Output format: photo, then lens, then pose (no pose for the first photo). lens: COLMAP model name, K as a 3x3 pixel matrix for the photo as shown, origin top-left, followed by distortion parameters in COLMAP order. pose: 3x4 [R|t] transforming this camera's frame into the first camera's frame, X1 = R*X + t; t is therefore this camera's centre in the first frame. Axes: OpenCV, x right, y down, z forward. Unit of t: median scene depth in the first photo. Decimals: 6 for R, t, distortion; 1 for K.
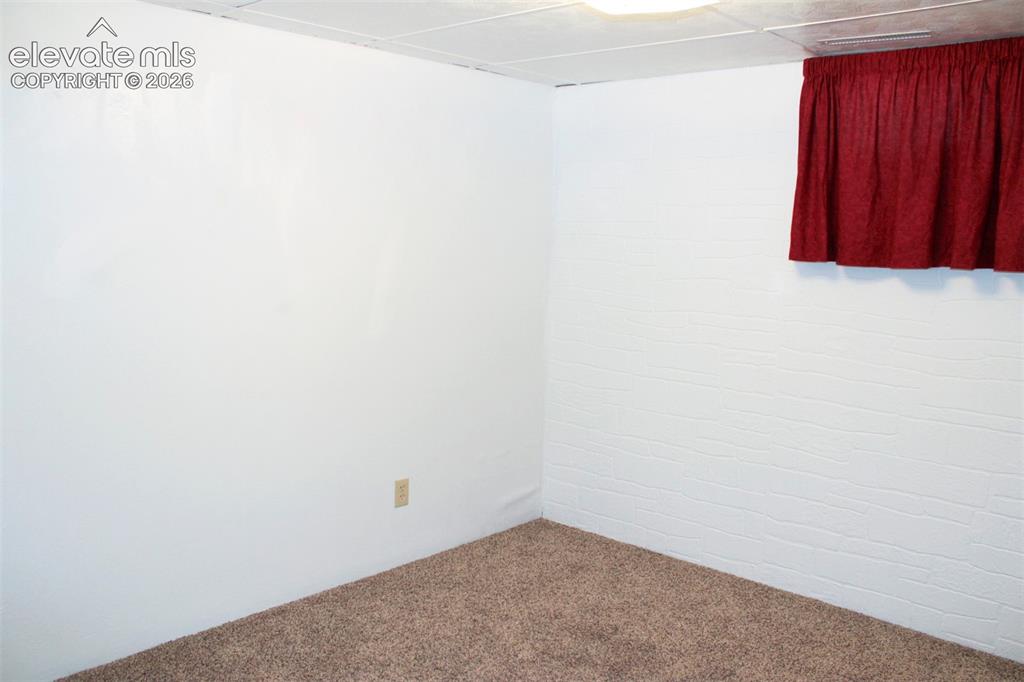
lens RADIAL K [[851.7, 0, 512.0], [0, 851.7, 341.0], [0, 0, 1]] dist [-0.174406, 0.153675]
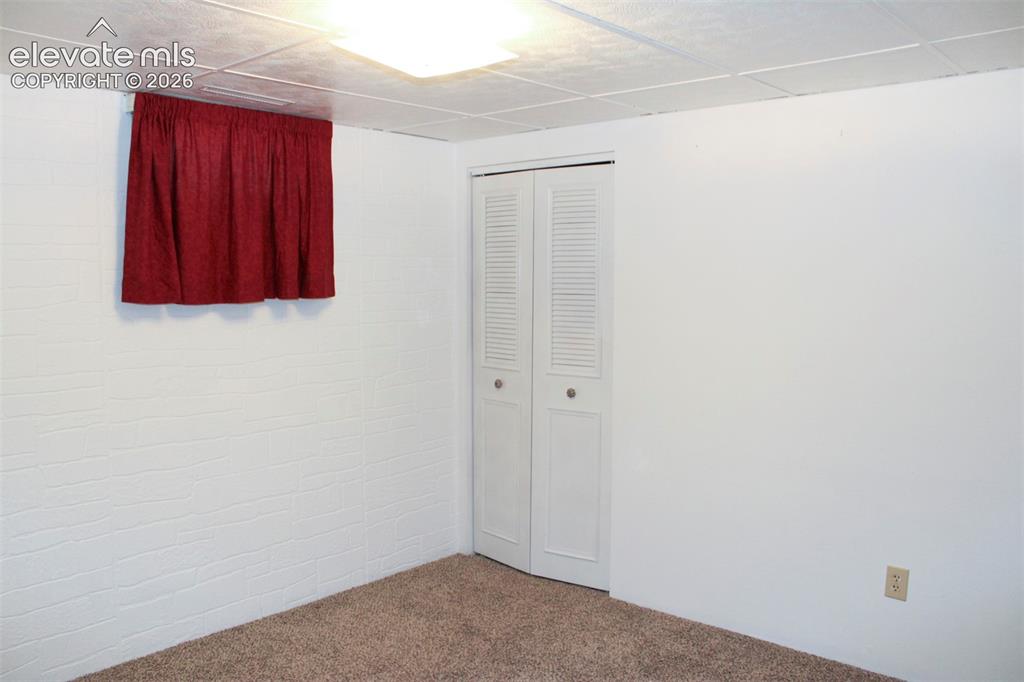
lens RADIAL K [[851.7, 0, 512.0], [0, 851.7, 341.0], [0, 0, 1]] dist [-0.174406, 0.153675]
pose [[0.000623, -0.109362, 0.994002, -0.622923], [0.125000, 0.986214, 0.108427, -0.109533], [-0.992157, 0.124183, 0.014284, 0.604040]]
